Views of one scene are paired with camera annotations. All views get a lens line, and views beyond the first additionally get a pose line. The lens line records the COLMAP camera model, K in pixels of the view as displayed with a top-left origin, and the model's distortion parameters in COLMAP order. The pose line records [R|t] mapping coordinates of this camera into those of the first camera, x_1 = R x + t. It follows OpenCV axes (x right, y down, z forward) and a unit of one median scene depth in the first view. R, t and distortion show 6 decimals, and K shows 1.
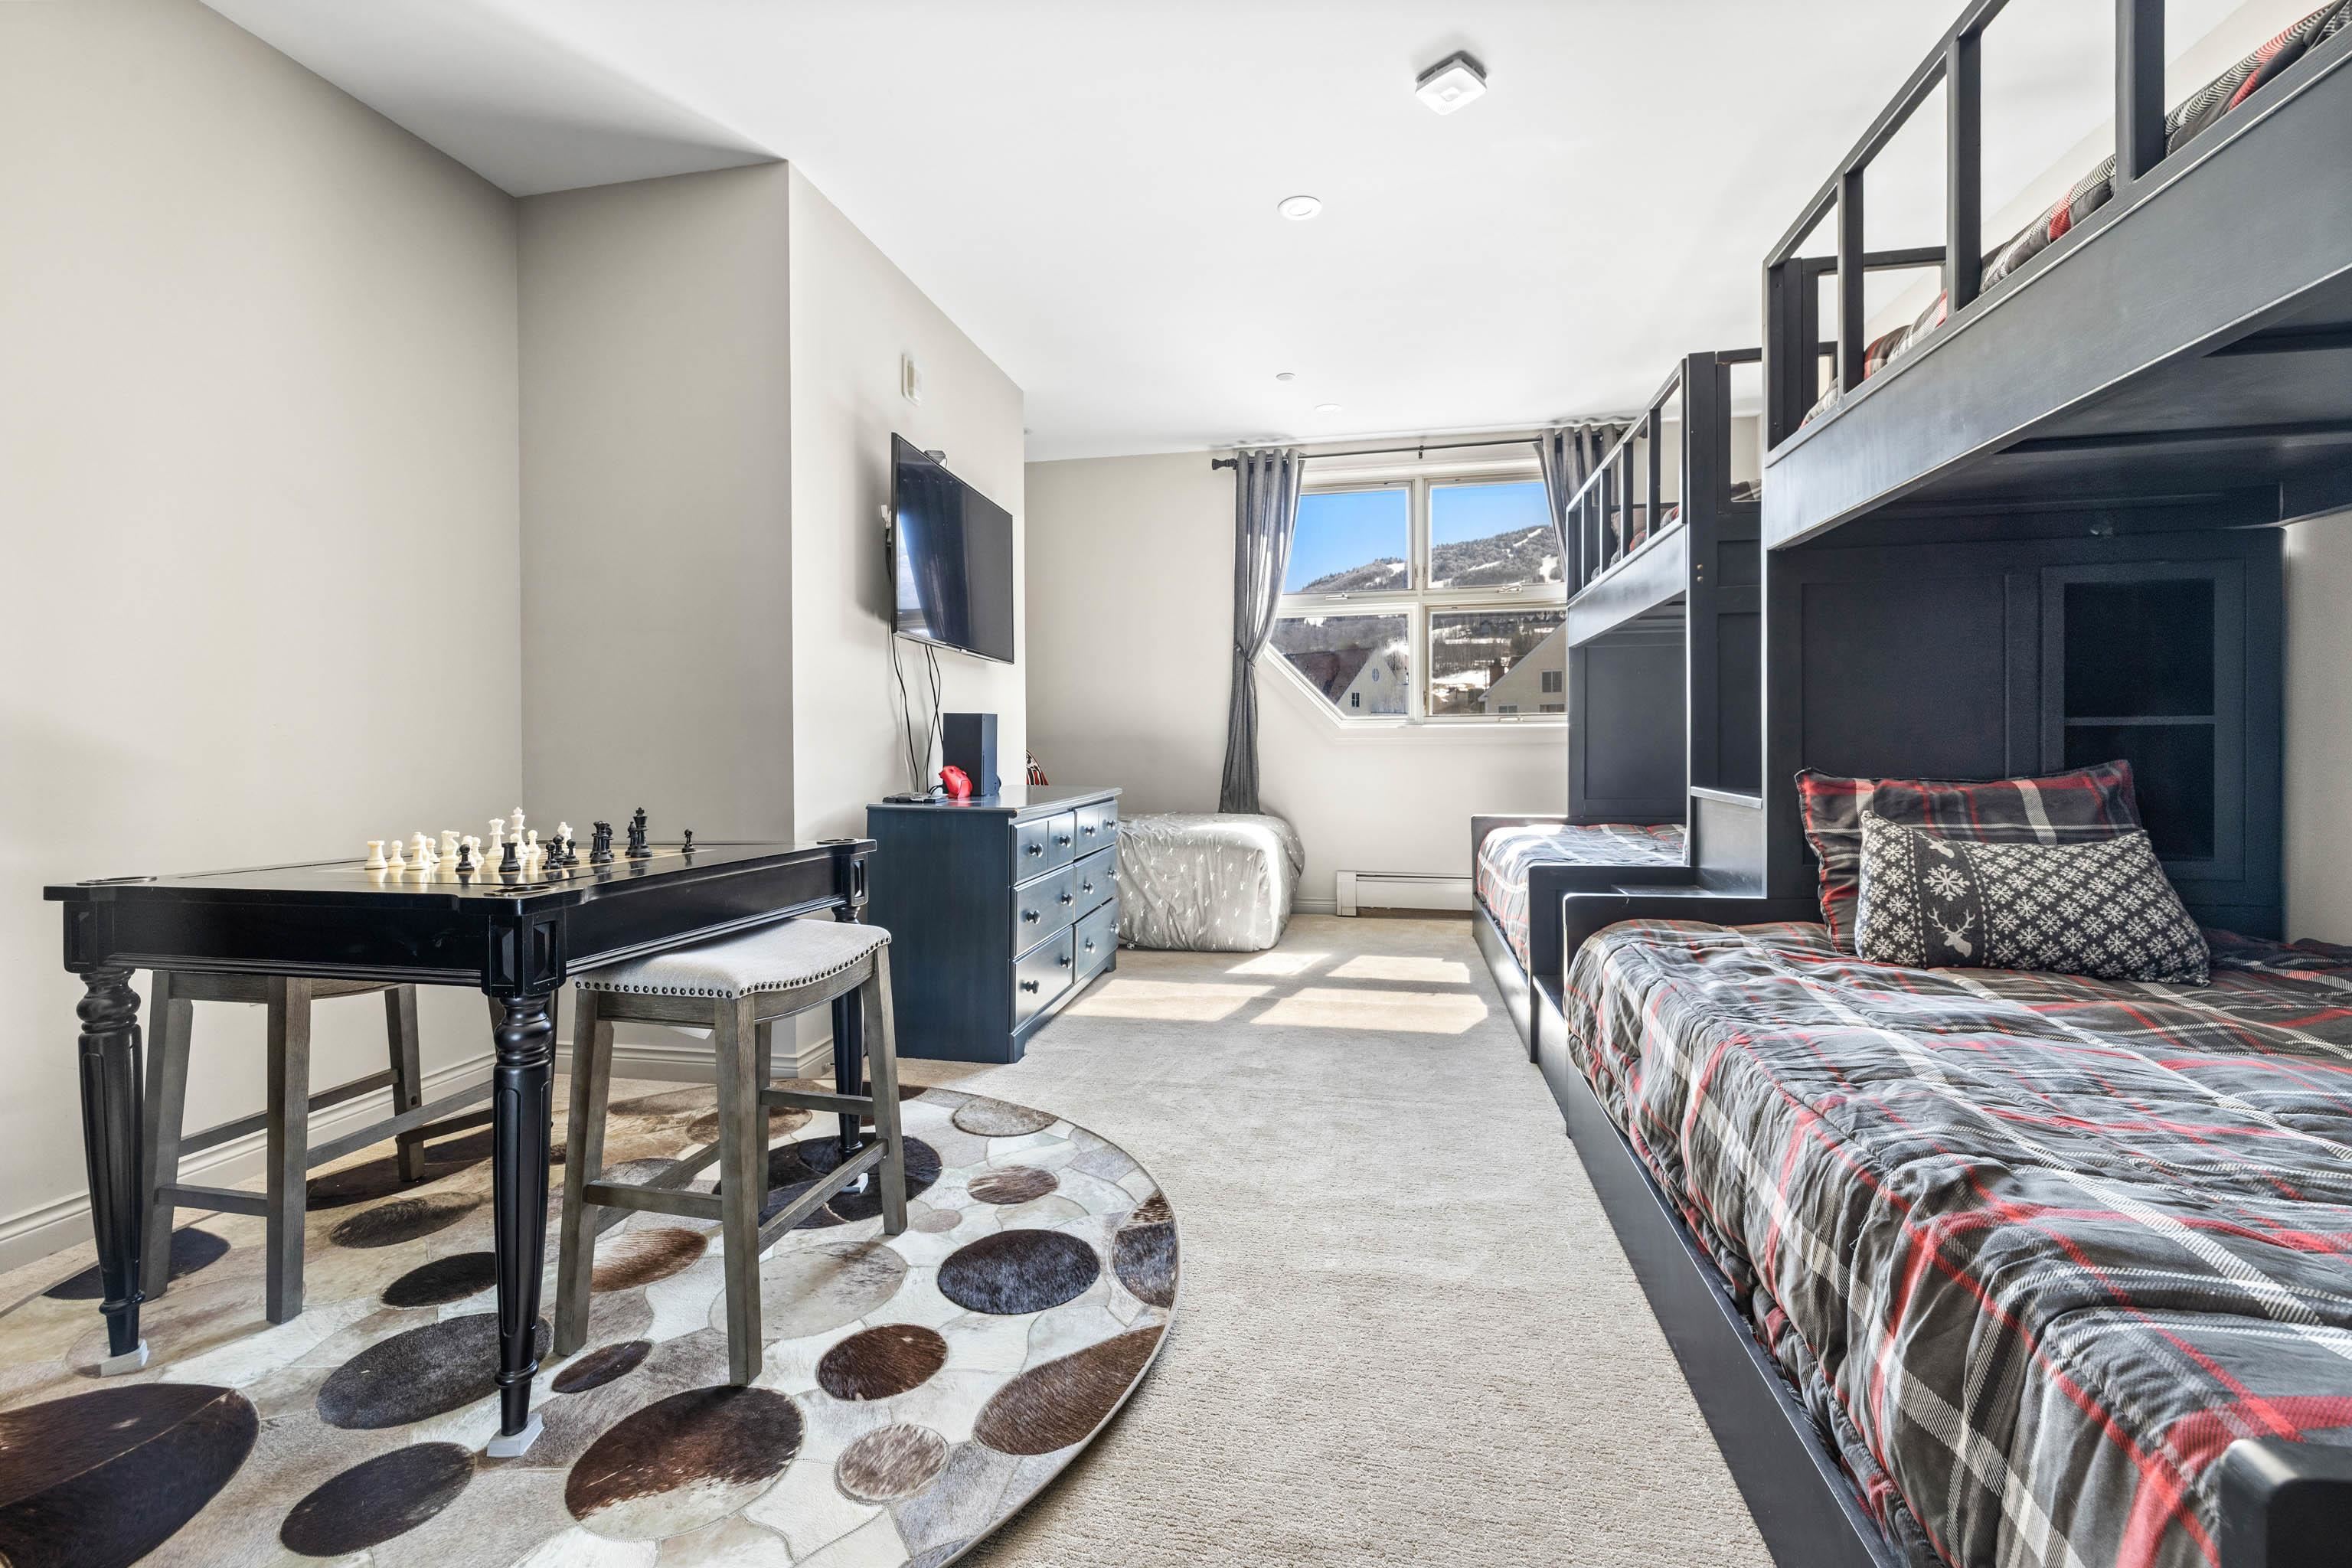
lens RADIAL K [[1011.1, 0, 1176.6], [0, 1011.1, 760.7], [0, 0, 1]] dist [0.001191, -0.000799]
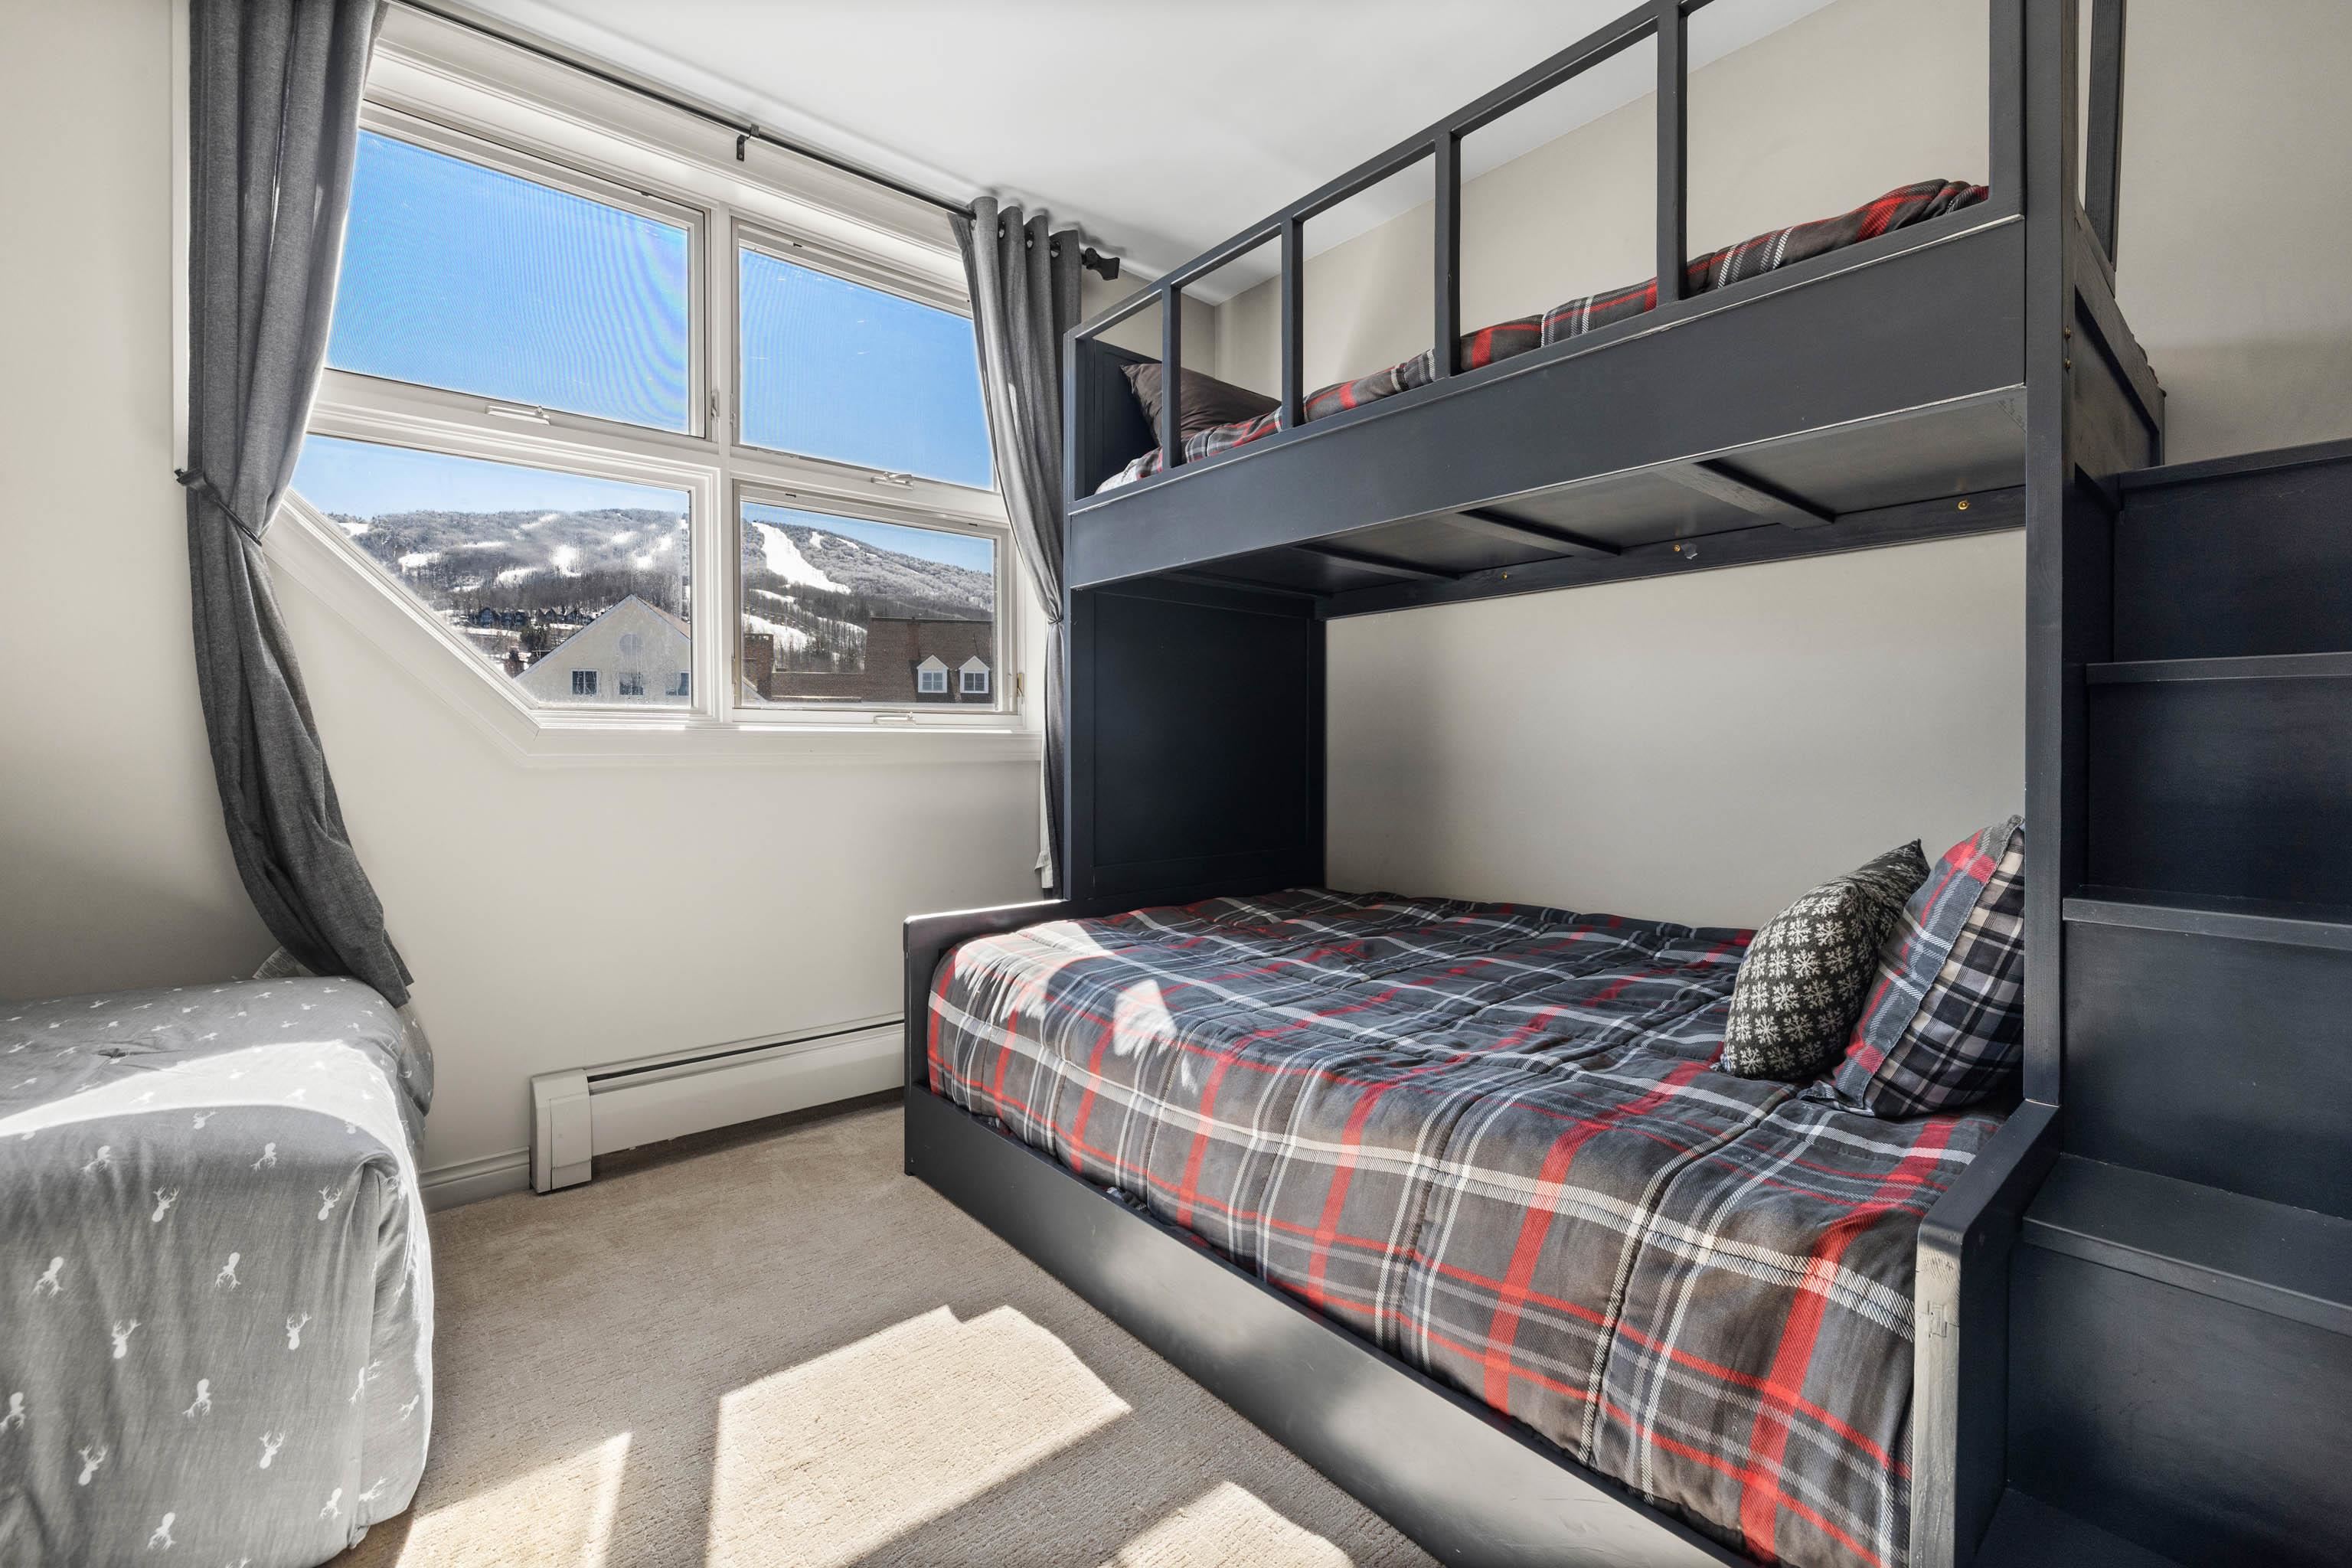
lens RADIAL K [[1011.1, 0, 1188.9], [0, 1011.1, 751.2], [0, 0, 1]] dist [0.001191, -0.000799]
pose [[0.624619, 0.002478, 0.780926, 0.005449], [0.010112, 0.999885, -0.011261, -0.018679], [-0.780864, 0.014930, 0.624522, 0.654535]]
